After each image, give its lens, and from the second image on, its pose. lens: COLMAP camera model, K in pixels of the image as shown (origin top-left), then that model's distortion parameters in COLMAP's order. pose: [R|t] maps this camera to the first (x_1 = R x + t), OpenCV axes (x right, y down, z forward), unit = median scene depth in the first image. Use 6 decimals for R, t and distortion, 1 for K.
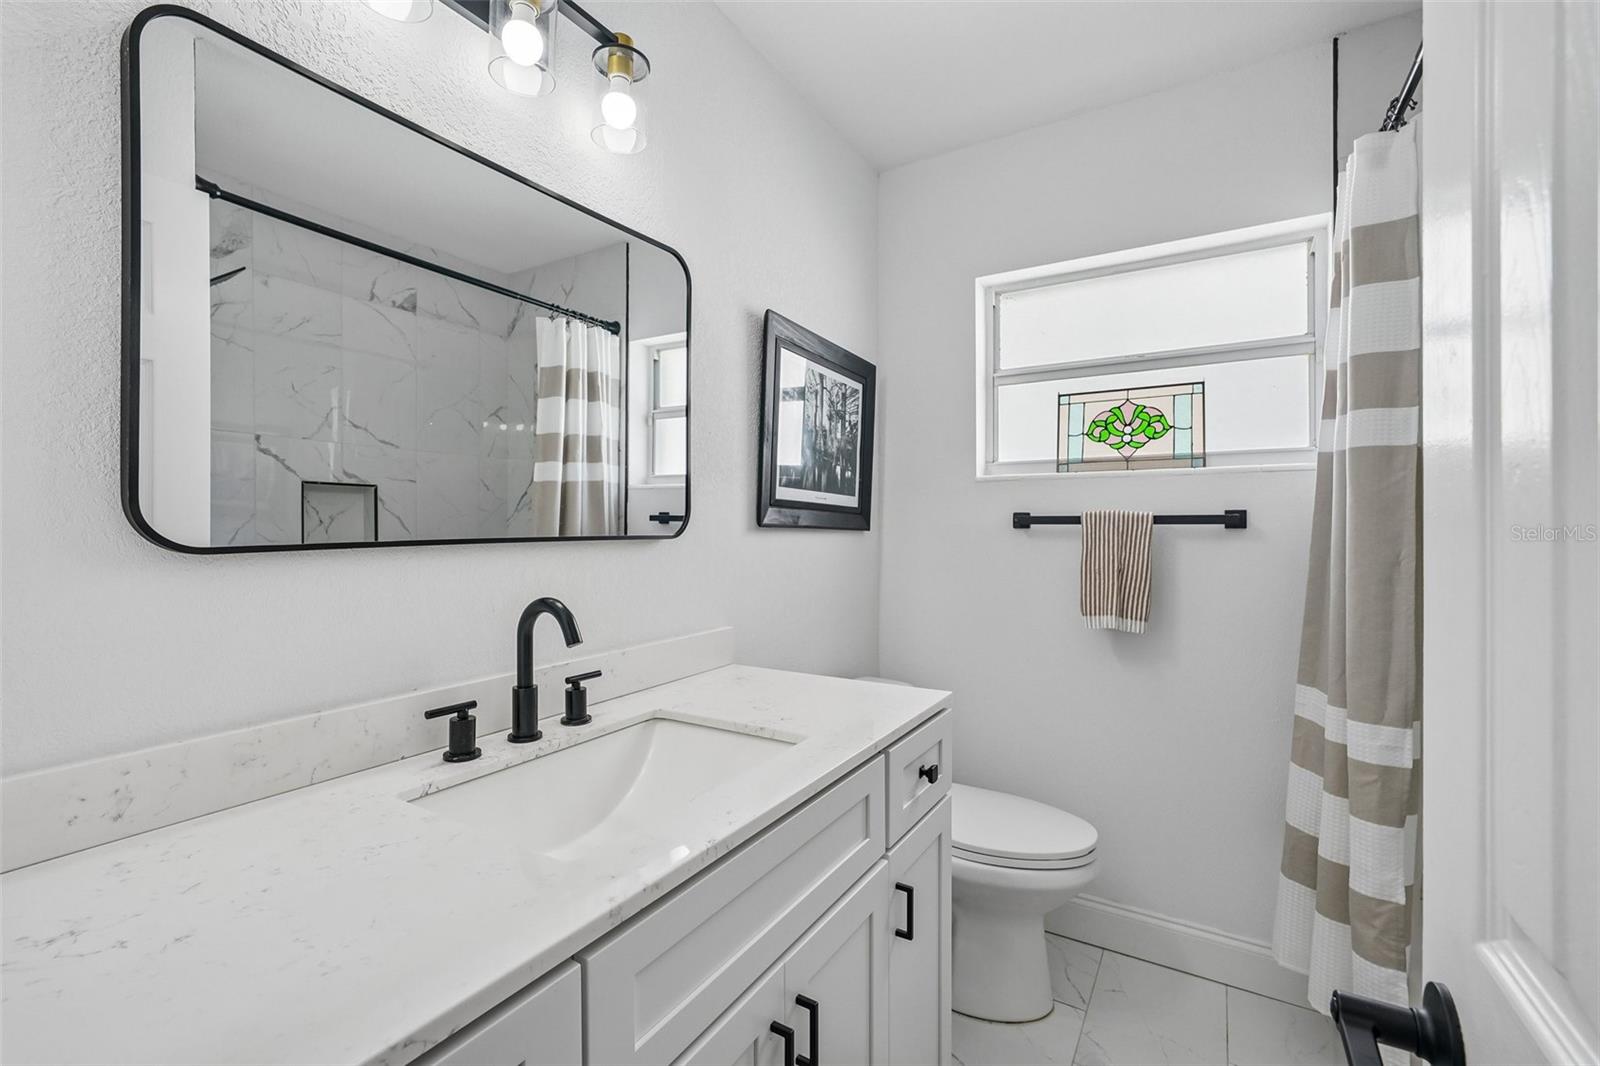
lens RADIAL K [[706.2, 0, 799.8], [0, 706.2, 536.4], [0, 0, 1]] dist [-0.001970, 0.003248]
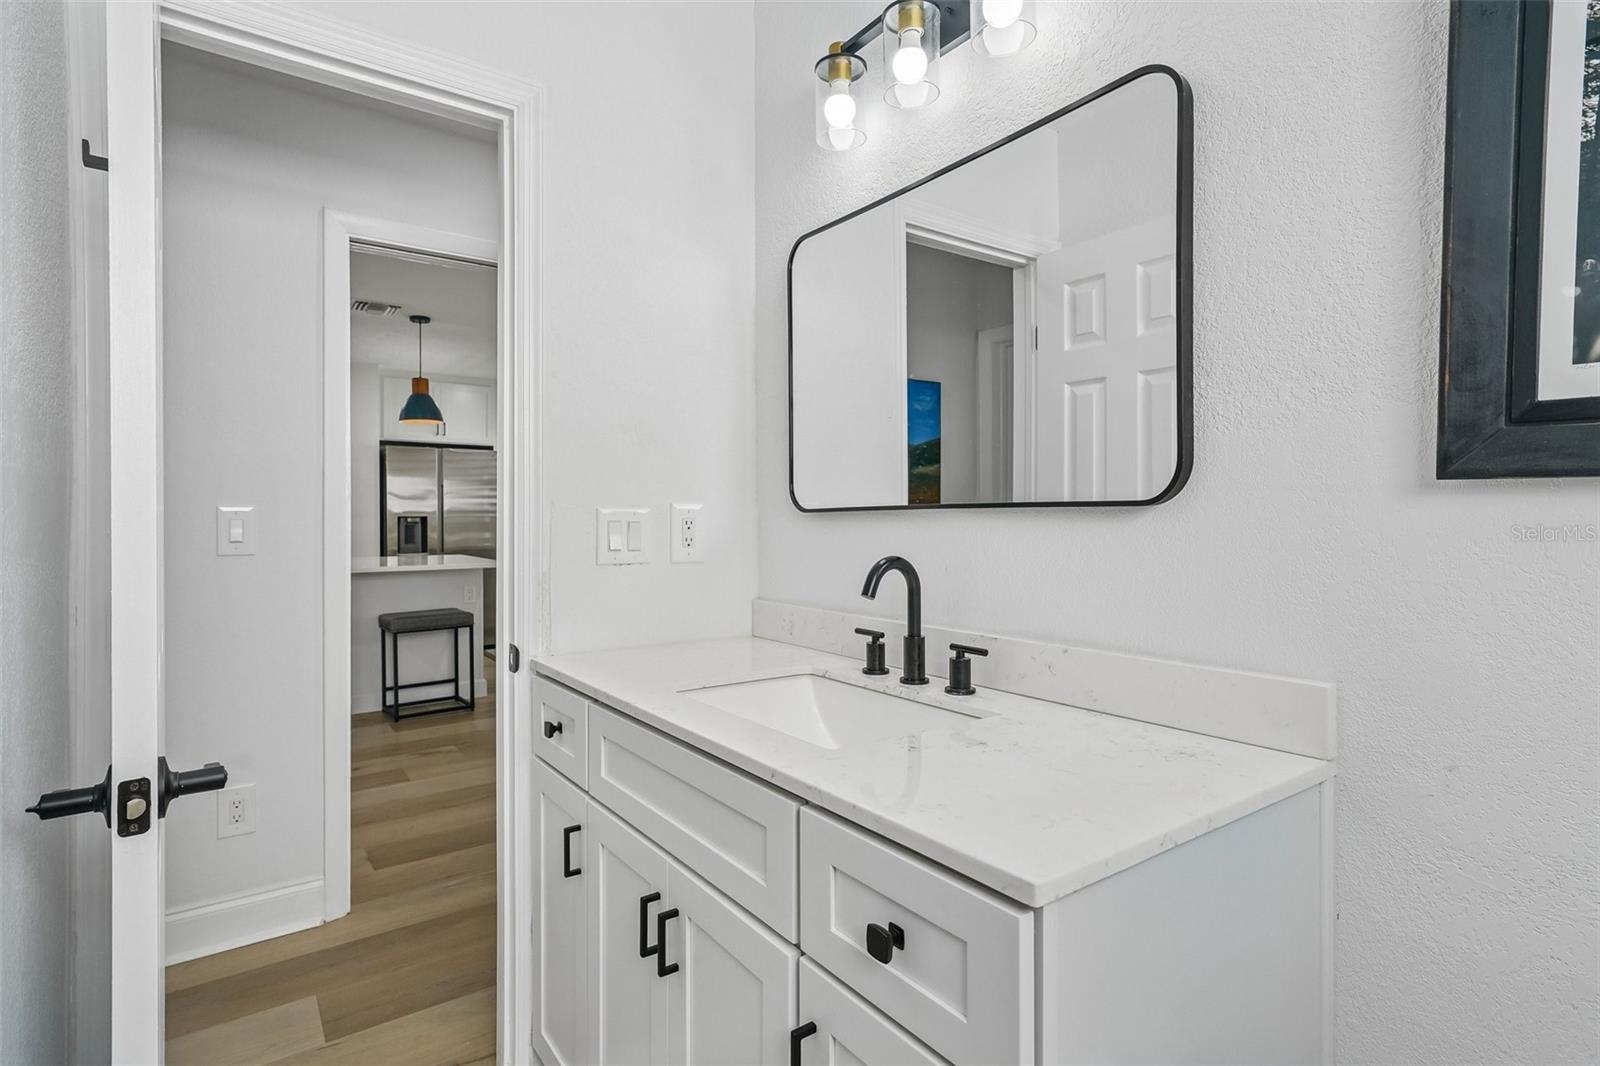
lens RADIAL K [[803.0, 0, 796.0], [0, 803.0, 526.7], [0, 0, 1]] dist [0.009766, 0.005591]
pose [[-0.408237, 0.019446, -0.912669, 0.863184], [-0.000962, 0.999763, 0.021732, 0.008134], [0.912875, 0.009750, -0.408122, 1.351389]]
